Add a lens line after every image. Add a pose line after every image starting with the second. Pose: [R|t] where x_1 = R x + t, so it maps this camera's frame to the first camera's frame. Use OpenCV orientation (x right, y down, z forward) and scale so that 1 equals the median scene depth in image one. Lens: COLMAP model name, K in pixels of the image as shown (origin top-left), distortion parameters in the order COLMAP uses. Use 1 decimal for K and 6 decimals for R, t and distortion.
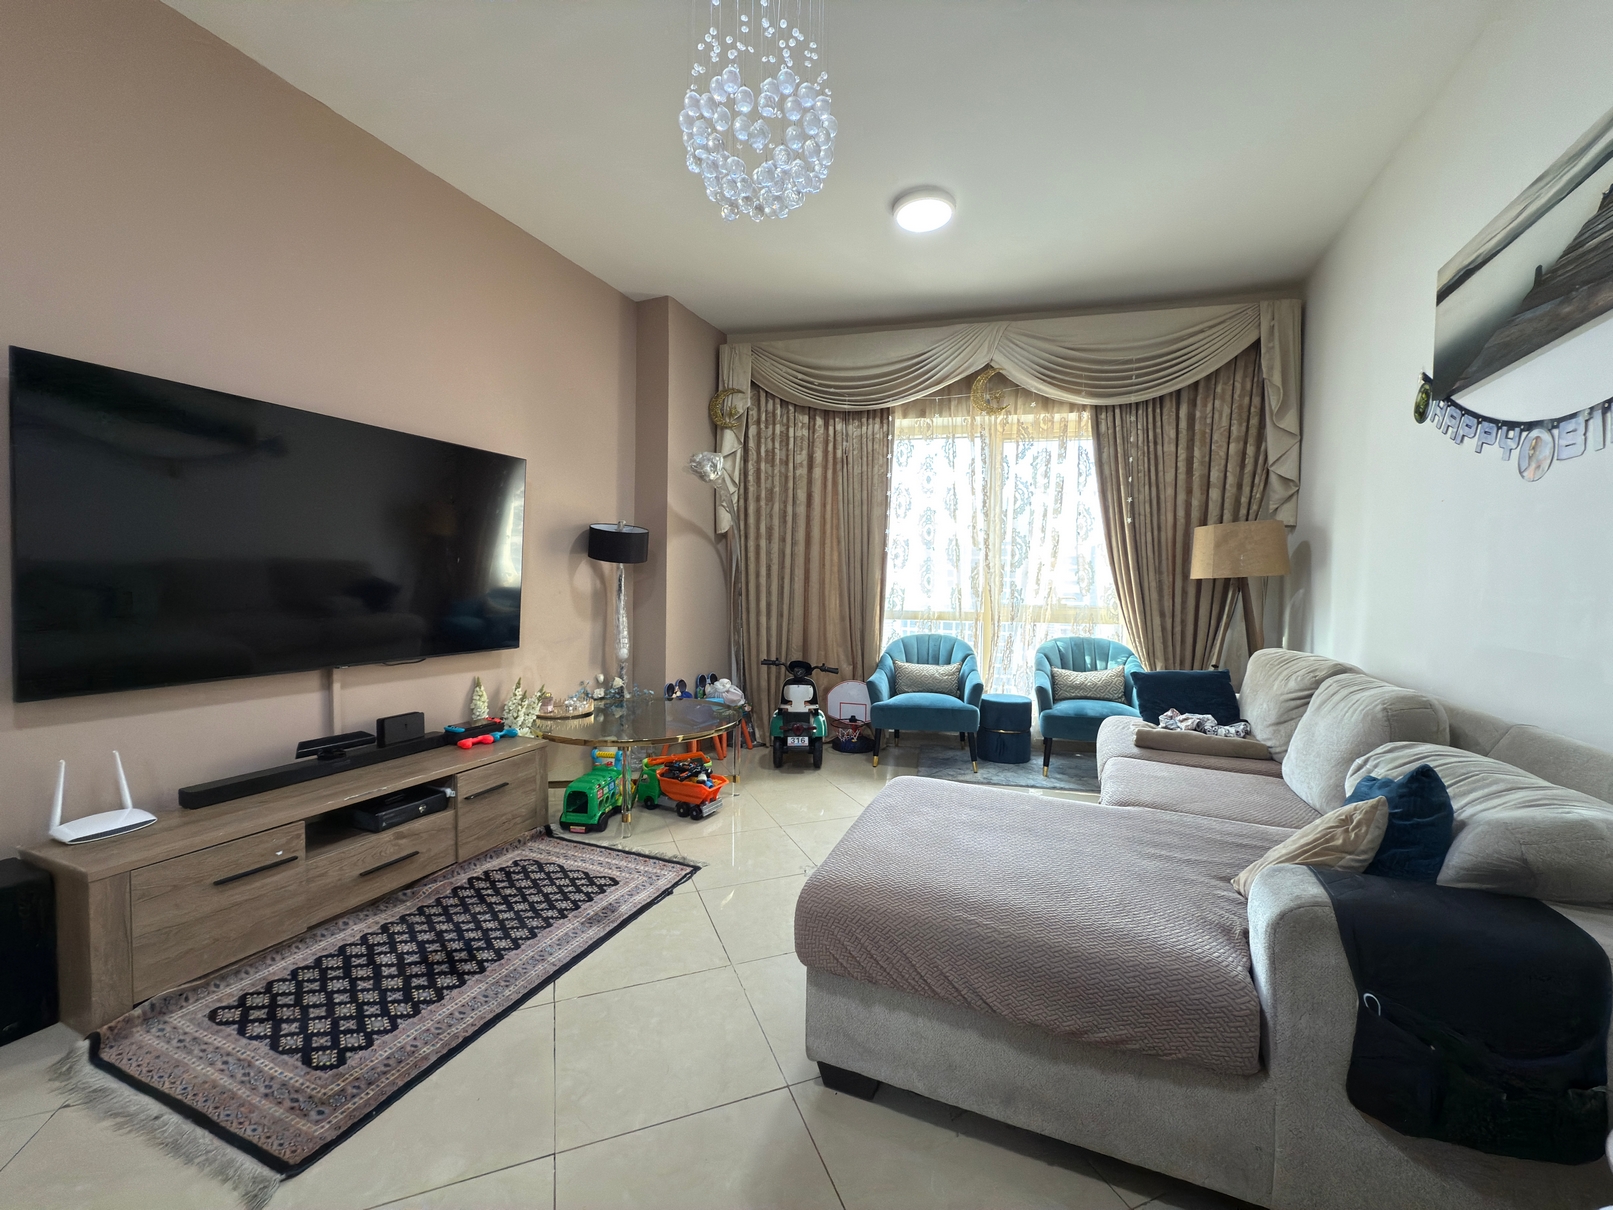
lens RADIAL K [[640.9, 0, 806.5], [0, 640.9, 605.0], [0, 0, 1]] dist [-0.000446, -0.000232]
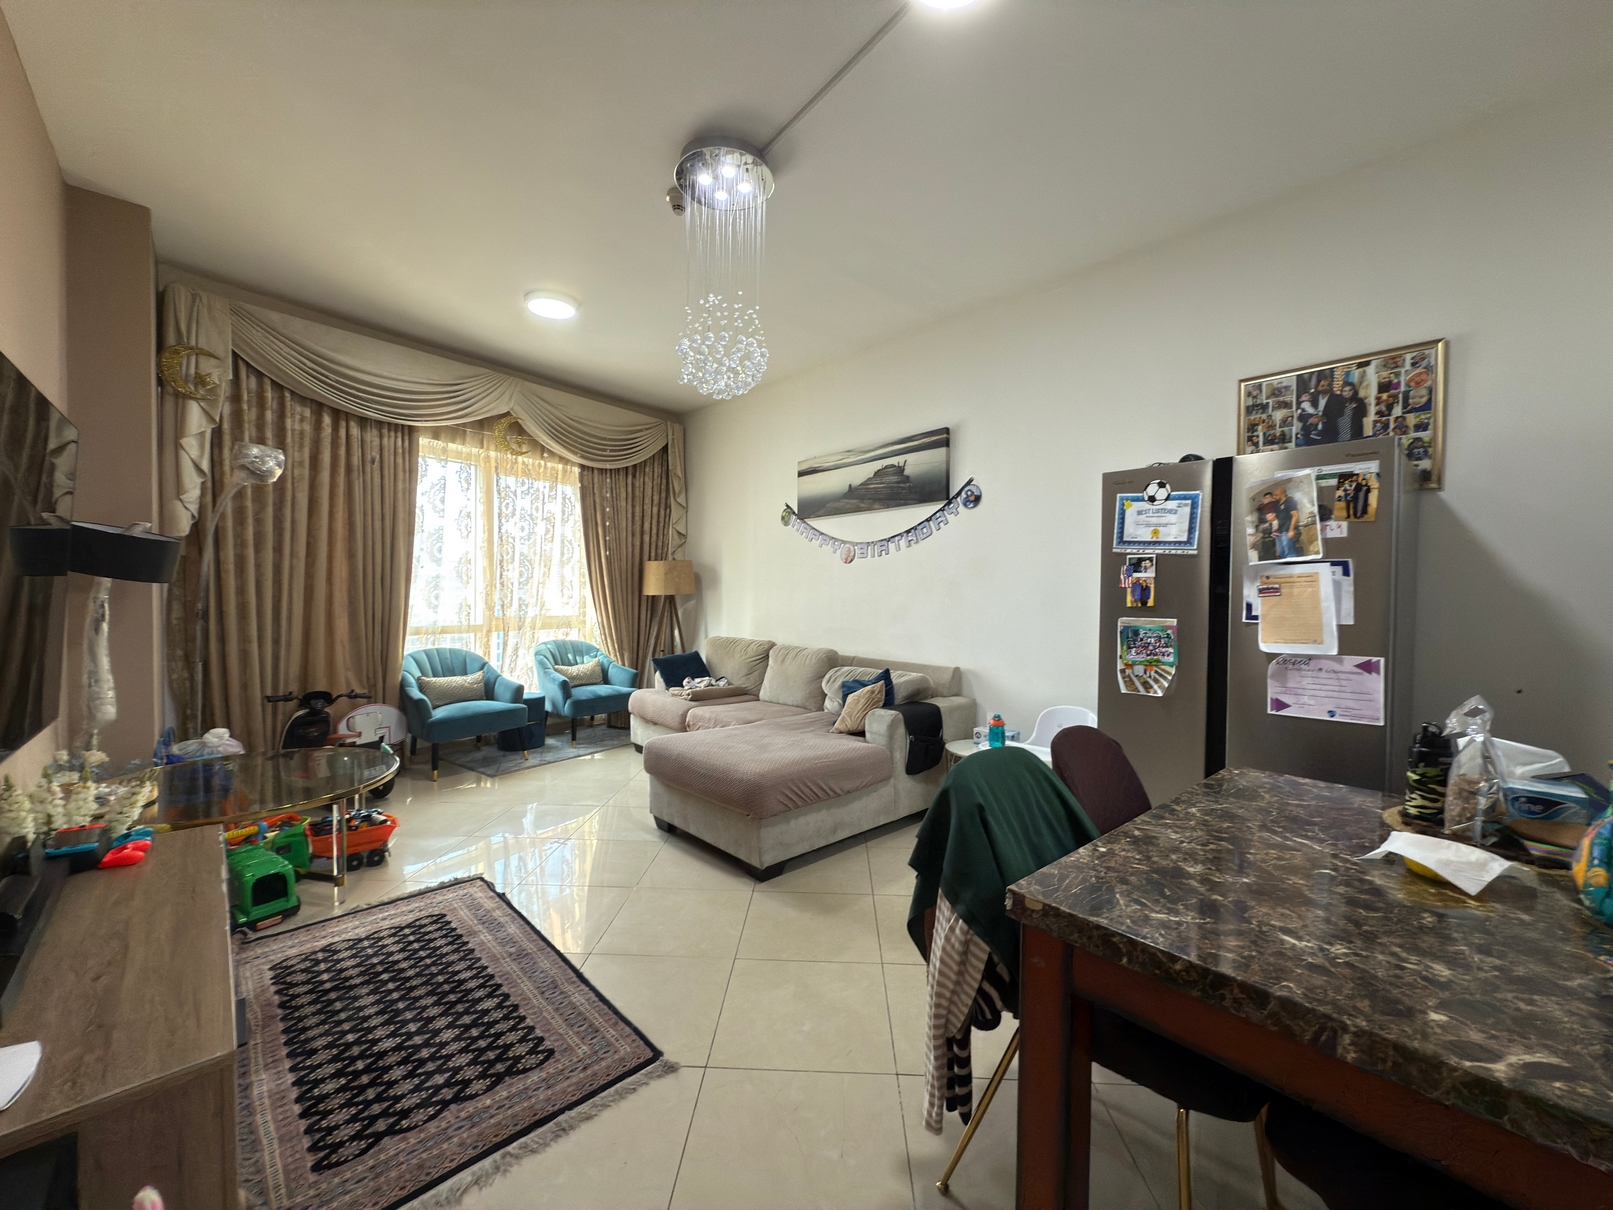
lens RADIAL K [[640.9, 0, 806.5], [0, 640.9, 605.0], [0, 0, 1]] dist [-0.000446, -0.000232]
pose [[0.404142, -0.026223, 0.914320, -0.596373], [0.024121, 0.999547, 0.018006, -0.033243], [-0.914378, 0.014777, 0.404592, 0.041483]]
